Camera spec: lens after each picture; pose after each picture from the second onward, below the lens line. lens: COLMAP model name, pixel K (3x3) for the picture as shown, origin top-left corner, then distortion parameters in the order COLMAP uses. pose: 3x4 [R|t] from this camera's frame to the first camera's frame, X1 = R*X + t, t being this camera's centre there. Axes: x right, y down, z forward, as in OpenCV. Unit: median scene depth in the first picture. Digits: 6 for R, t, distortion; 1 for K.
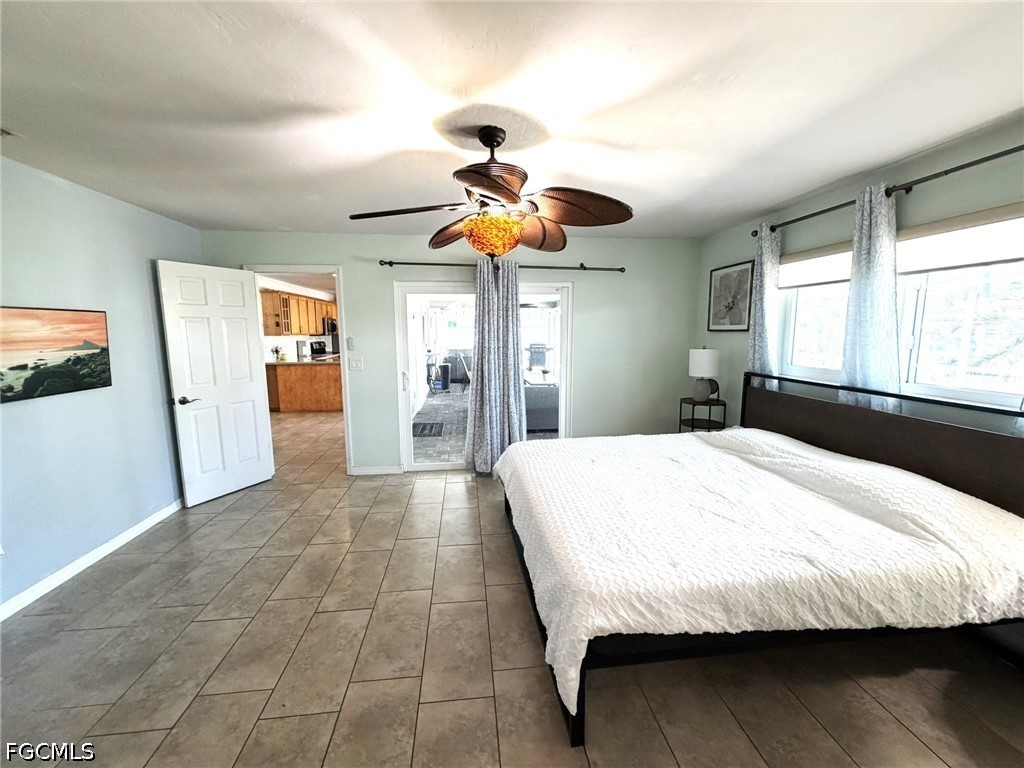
lens RADIAL K [[410.7, 0, 508.2], [0, 410.7, 385.5], [0, 0, 1]] dist [-0.000249, 0.000481]
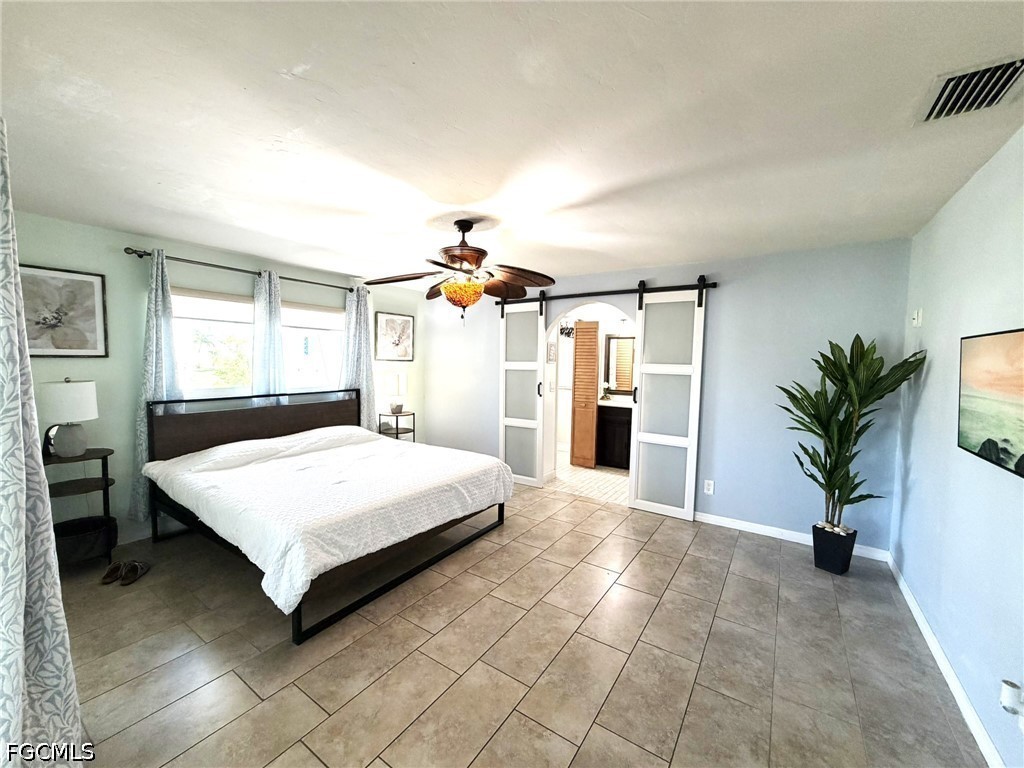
lens RADIAL K [[410.7, 0, 508.2], [0, 410.7, 385.5], [0, 0, 1]] dist [-0.000249, 0.000481]
pose [[-0.760055, -0.048905, 0.648016, -0.835219], [0.076759, 0.983428, 0.164249, -0.210684], [-0.645309, 0.174580, -0.743706, 1.547256]]
